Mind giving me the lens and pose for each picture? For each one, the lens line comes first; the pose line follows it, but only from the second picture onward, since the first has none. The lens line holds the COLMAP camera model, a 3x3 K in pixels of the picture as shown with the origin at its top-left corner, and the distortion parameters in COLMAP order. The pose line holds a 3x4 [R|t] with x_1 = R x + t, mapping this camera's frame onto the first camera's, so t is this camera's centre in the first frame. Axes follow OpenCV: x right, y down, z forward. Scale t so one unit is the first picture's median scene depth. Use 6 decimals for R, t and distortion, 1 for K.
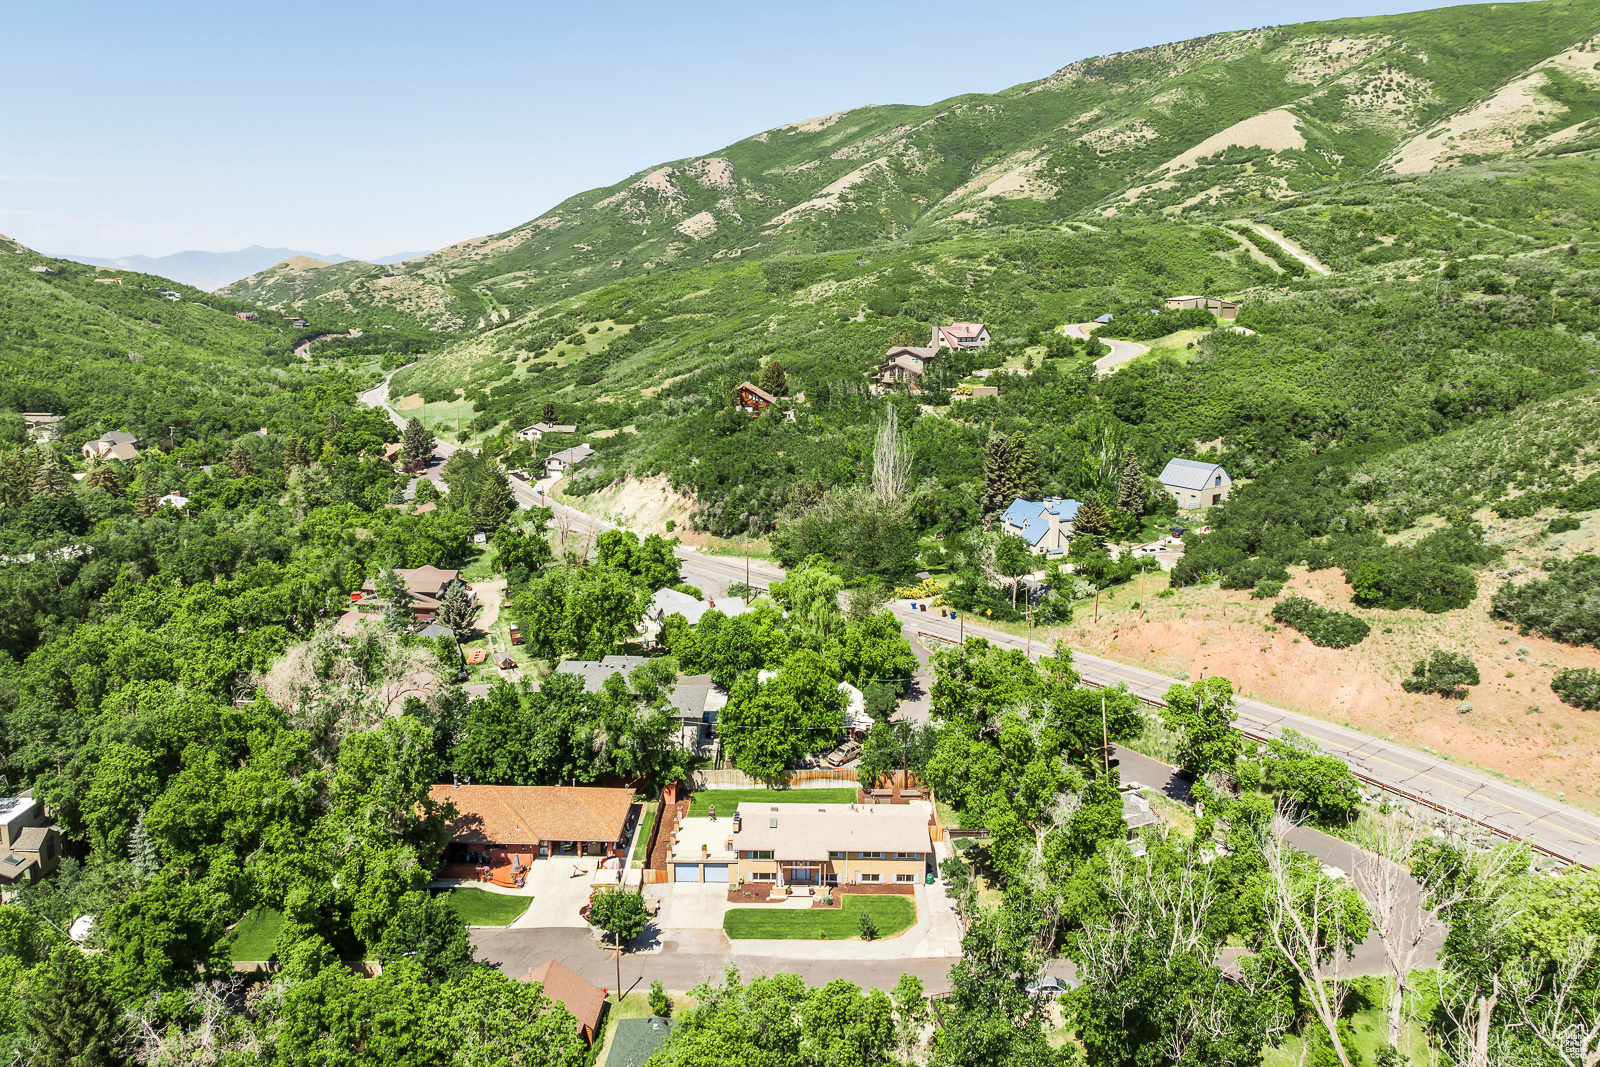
lens RADIAL K [[1148.3, 0, 796.1], [0, 1148.3, 446.5], [0, 0, 1]] dist [-0.037559, -0.006898]
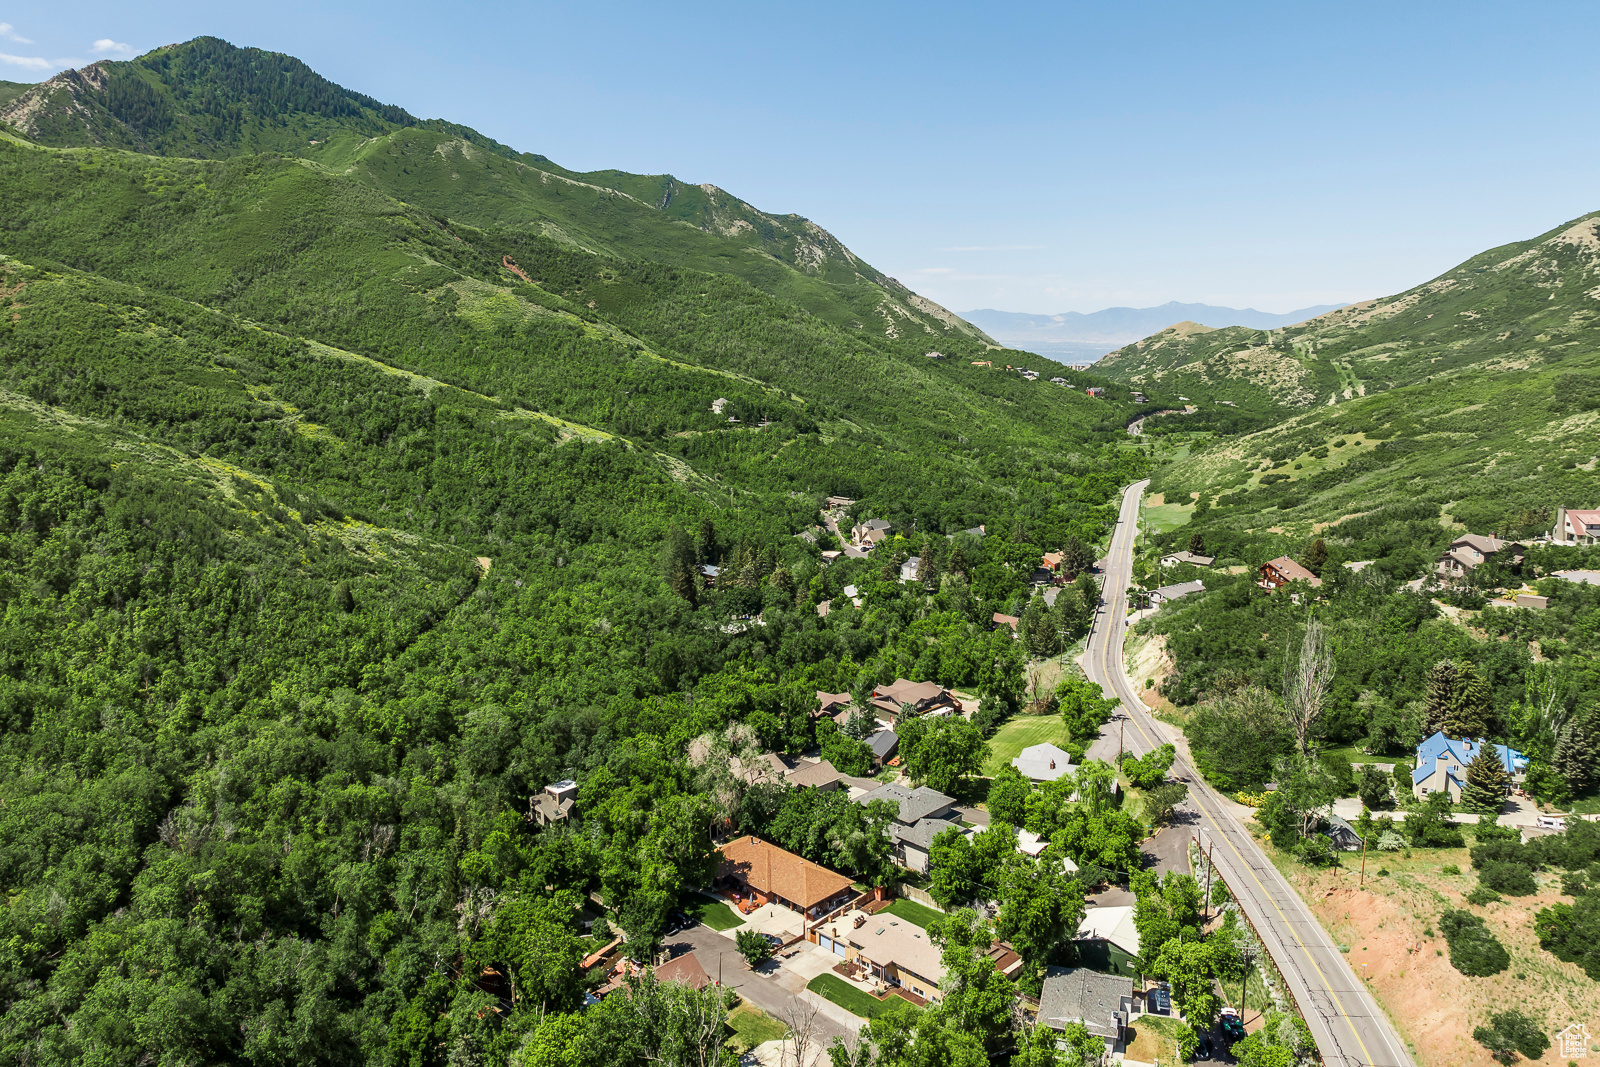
lens RADIAL K [[1148.3, 0, 796.1], [0, 1148.3, 446.5], [0, 0, 1]] dist [-0.037559, -0.006898]
pose [[0.711992, 0.064215, -0.699245, 0.170097], [-0.089304, 0.996004, 0.000535, -0.054841], [0.696485, 0.062064, 0.714882, -0.032776]]
